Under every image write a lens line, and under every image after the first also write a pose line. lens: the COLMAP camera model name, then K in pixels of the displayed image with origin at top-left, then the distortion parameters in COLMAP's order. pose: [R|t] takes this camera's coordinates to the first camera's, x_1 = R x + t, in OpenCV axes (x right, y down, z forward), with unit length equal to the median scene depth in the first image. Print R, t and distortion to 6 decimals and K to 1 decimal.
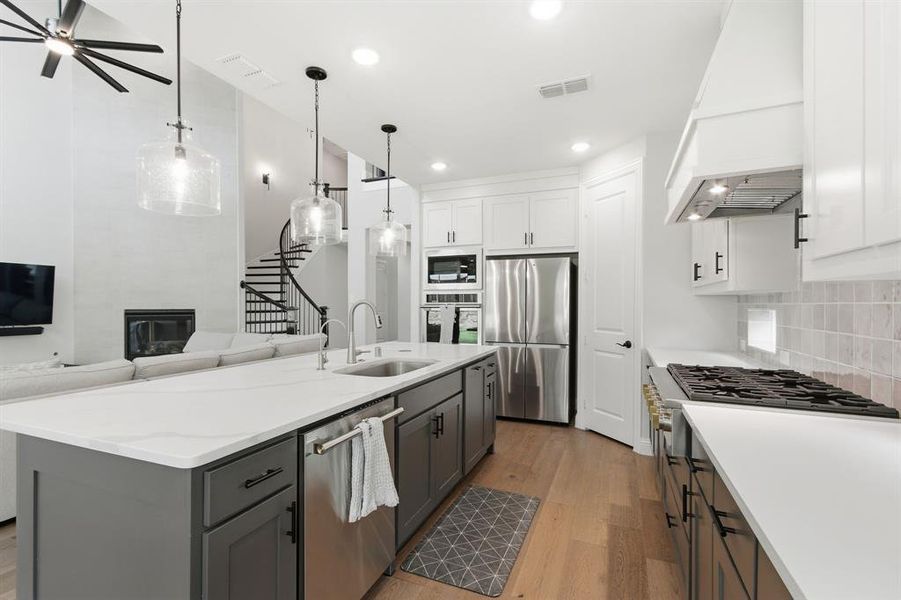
lens RADIAL K [[413.8, 0, 448.0], [0, 413.8, 305.2], [0, 0, 1]] dist [-0.003878, 0.006041]
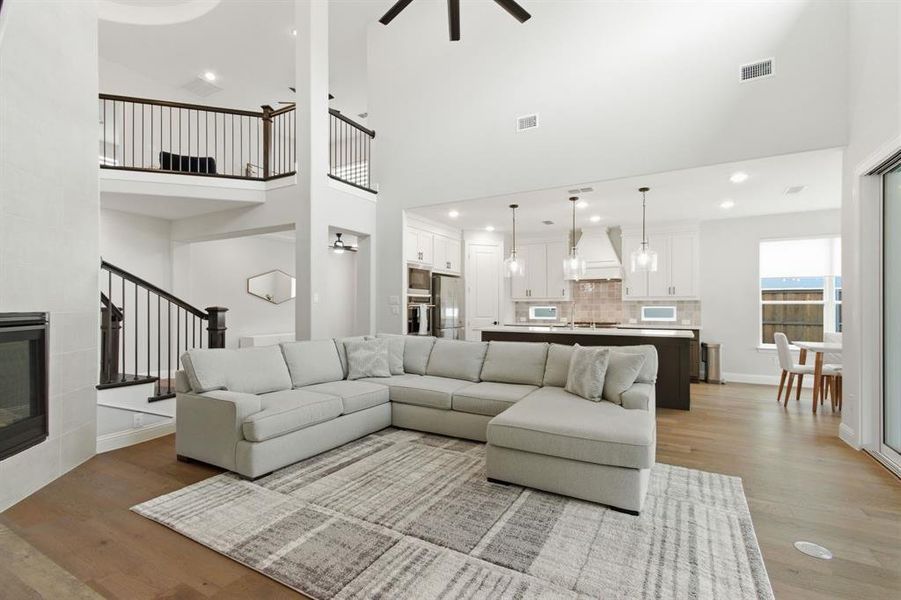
lens RADIAL K [[413.8, 0, 448.0], [0, 413.8, 305.2], [0, 0, 1]] dist [-0.003878, 0.006041]
pose [[0.121295, 0.002429, 0.992614, -1.554254], [0.000943, 0.999996, -0.002562, 0.005557], [-0.992616, 0.001247, 0.121292, 0.844598]]
